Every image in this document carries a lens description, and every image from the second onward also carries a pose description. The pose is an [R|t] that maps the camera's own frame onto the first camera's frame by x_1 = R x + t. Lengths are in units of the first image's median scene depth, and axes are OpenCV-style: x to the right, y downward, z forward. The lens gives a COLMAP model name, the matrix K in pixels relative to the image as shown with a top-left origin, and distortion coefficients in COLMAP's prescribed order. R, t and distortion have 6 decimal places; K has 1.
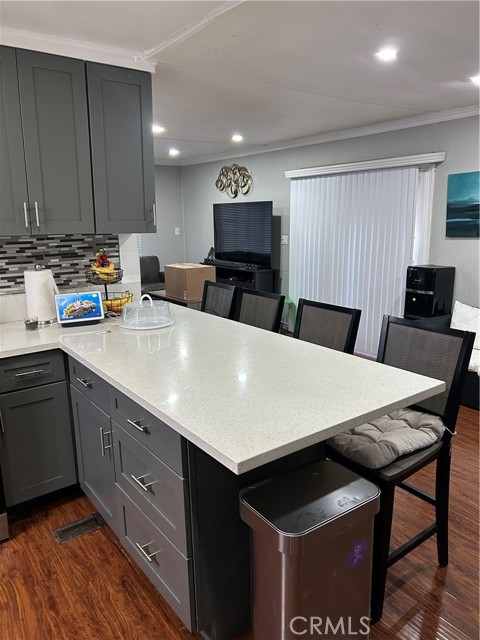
lens RADIAL K [[482.1, 0, 241.9], [0, 482.1, 316.0], [0, 0, 1]] dist [0.044858, -0.075649]
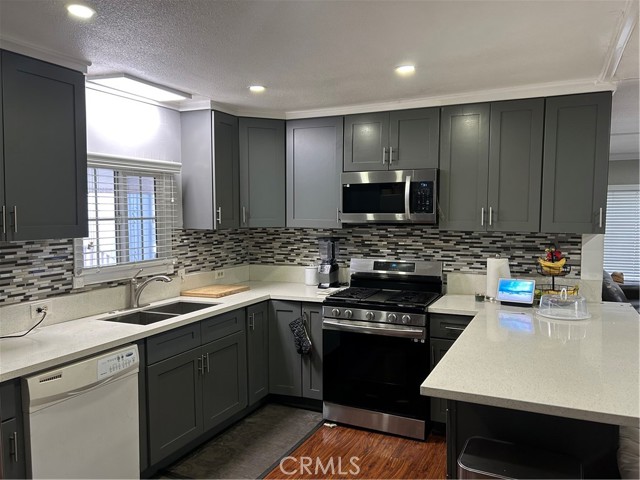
lens RADIAL K [[482.1, 0, 330.3], [0, 482.1, 242.4], [0, 0, 1]] dist [0.044858, -0.075649]
pose [[0.480983, 0.065173, -0.874304, 0.479025], [-0.183288, 0.982672, -0.027582, -0.017481], [0.857357, 0.173516, 0.484594, -0.018567]]
